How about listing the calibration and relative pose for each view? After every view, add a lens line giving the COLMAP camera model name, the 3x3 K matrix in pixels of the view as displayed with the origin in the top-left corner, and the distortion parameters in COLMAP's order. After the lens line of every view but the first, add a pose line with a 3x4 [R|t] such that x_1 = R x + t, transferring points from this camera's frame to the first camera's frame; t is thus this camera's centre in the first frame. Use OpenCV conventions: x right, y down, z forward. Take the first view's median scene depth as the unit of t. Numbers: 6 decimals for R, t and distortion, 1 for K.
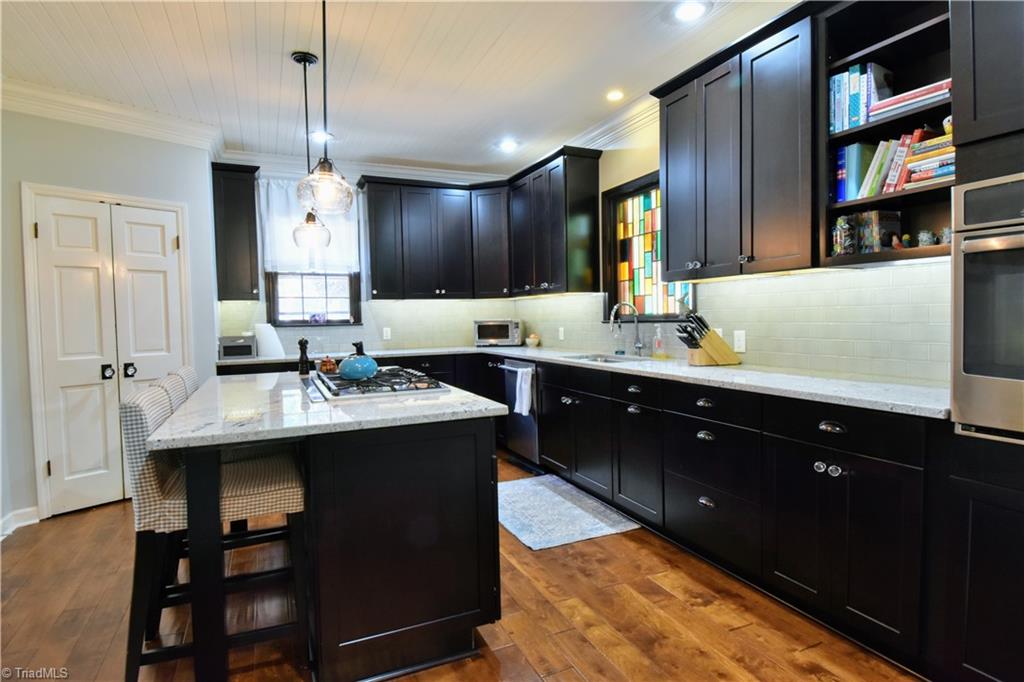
lens RADIAL K [[553.1, 0, 517.4], [0, 553.1, 340.1], [0, 0, 1]] dist [0.009533, -0.013186]
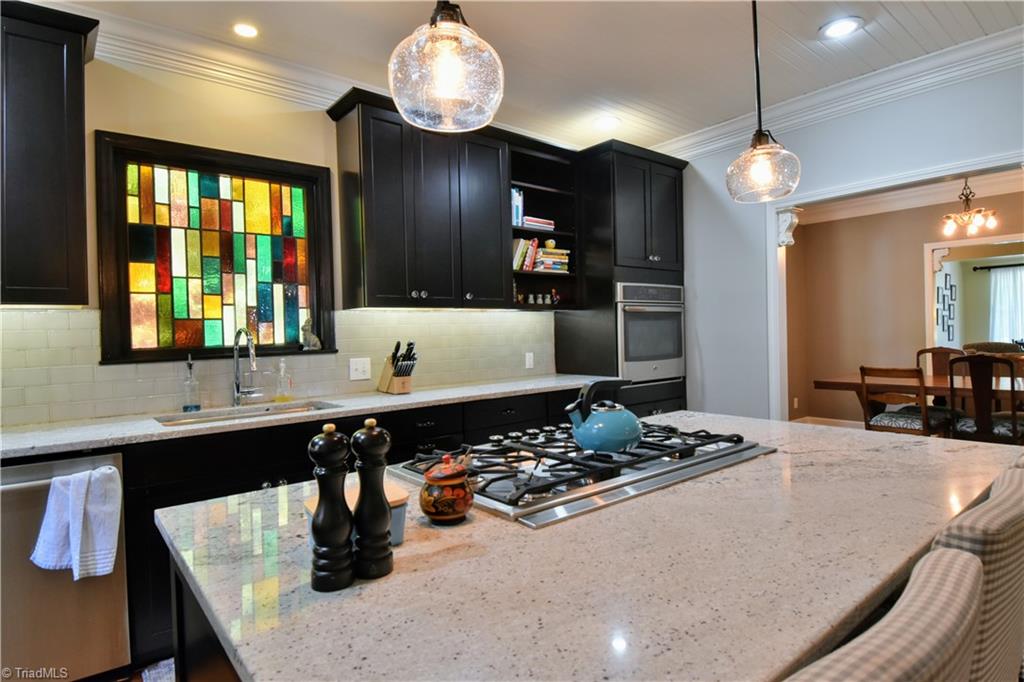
lens RADIAL K [[553.1, 0, 509.4], [0, 553.1, 341.6], [0, 0, 1]] dist [0.009533, -0.013186]
pose [[-0.273098, 0.015078, 0.961868, -0.529403], [0.073165, 0.997307, 0.005140, -0.029312], [-0.959200, 0.071779, -0.273466, 0.832480]]
